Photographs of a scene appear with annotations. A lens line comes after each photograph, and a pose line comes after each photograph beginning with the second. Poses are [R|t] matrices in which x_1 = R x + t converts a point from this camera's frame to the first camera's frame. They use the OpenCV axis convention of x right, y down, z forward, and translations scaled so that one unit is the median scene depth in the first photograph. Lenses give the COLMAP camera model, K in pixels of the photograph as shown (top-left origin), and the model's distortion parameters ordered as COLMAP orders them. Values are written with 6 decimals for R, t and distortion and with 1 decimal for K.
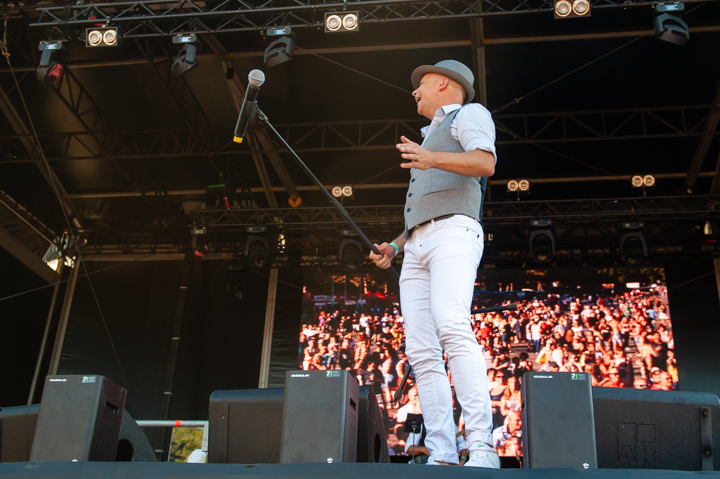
lens RADIAL K [[706.1, 0, 385.2], [0, 706.1, 258.0], [0, 0, 1]] dist [-0.010867, -0.032326]
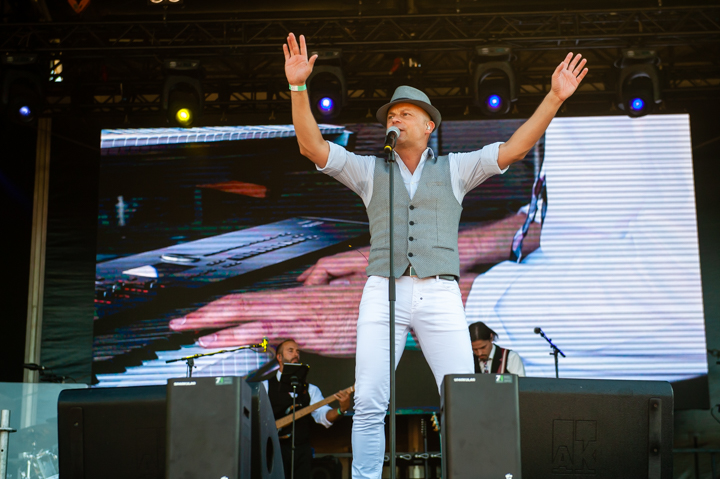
lens RADIAL K [[1522.6, 0, 360.0], [0, 1522.6, 239.5], [0, 0, 1]] dist [0.034401, 0.343226]
pose [[0.993884, -0.021010, 0.108414, -0.042933], [-0.000513, 0.980847, 0.194780, -0.146944], [-0.110430, -0.193644, 0.974837, -0.317272]]
